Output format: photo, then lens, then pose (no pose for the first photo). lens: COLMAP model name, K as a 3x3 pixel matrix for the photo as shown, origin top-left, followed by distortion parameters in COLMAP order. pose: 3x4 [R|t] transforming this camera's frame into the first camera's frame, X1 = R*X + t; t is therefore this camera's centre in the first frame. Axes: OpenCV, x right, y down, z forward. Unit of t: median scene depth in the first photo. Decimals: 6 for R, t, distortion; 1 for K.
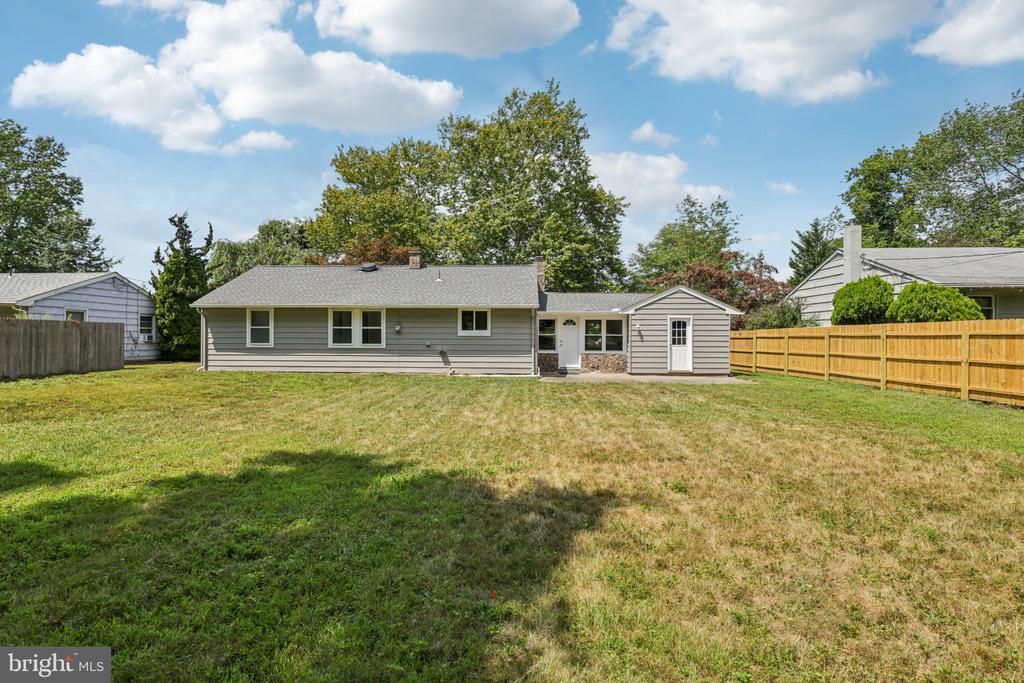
lens RADIAL K [[472.3, 0, 509.2], [0, 472.3, 343.3], [0, 0, 1]] dist [-0.000727, -0.001086]
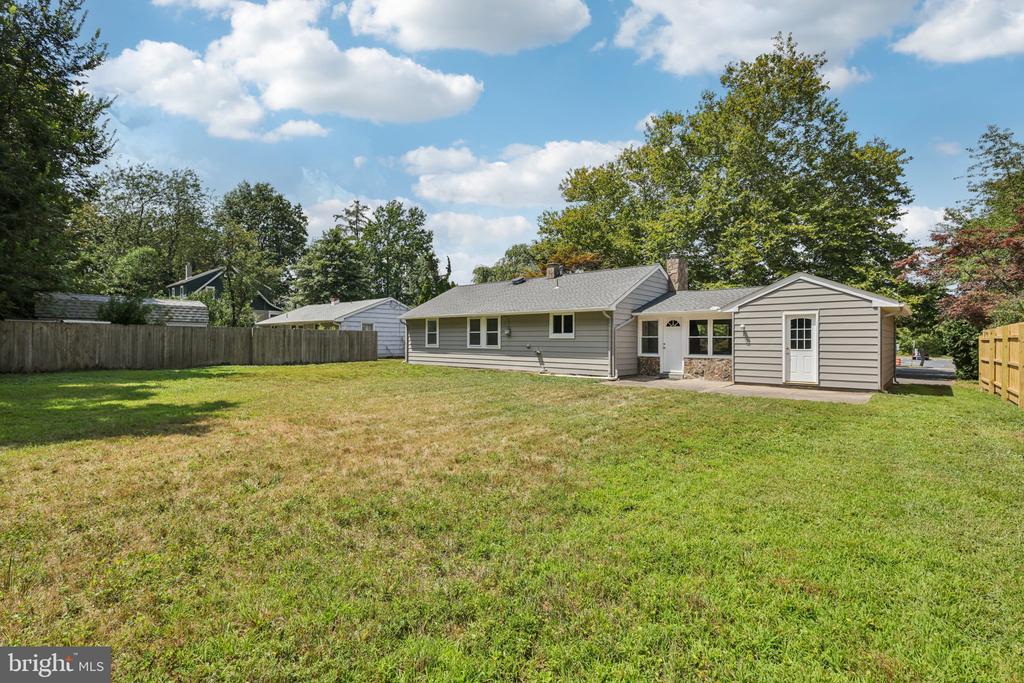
lens RADIAL K [[472.3, 0, 510.4], [0, 472.3, 339.9], [0, 0, 1]] dist [-0.000727, -0.001086]
pose [[0.771801, -0.001572, -0.635862, 0.488580], [-0.007396, 0.999907, -0.011449, 0.000604], [0.635821, 0.013539, 0.771718, 0.089582]]
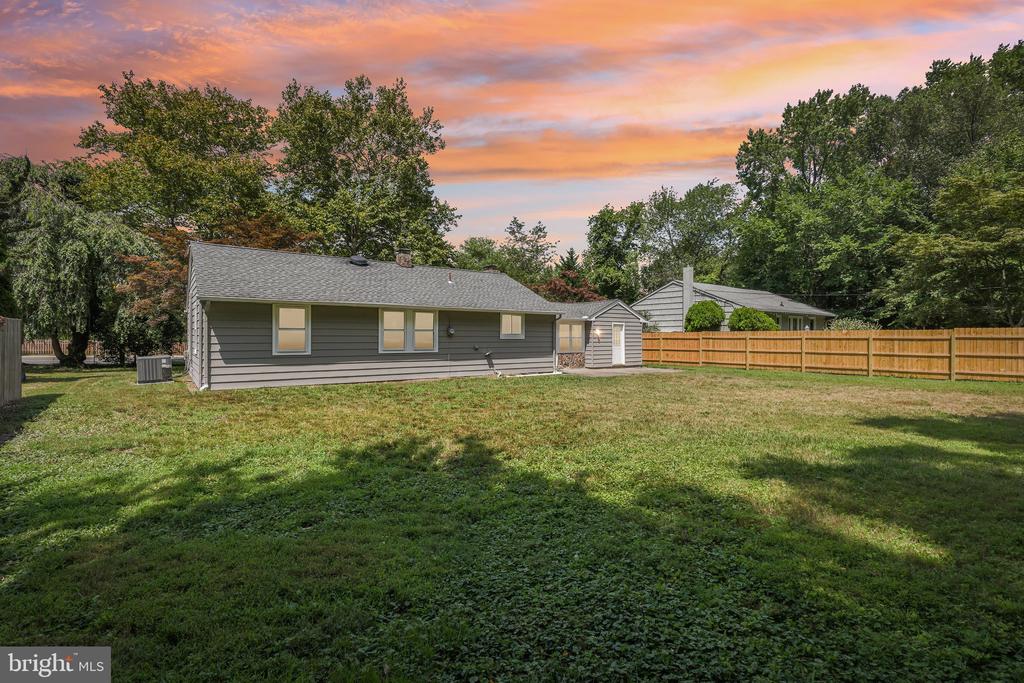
lens RADIAL K [[472.3, 0, 510.2], [0, 472.3, 337.8], [0, 0, 1]] dist [-0.000727, -0.001086]
pose [[0.777933, -0.003500, 0.628337, -0.706151], [0.009028, 0.999944, -0.005606, -0.011781], [-0.628282, 0.010034, 0.777921, 0.160164]]
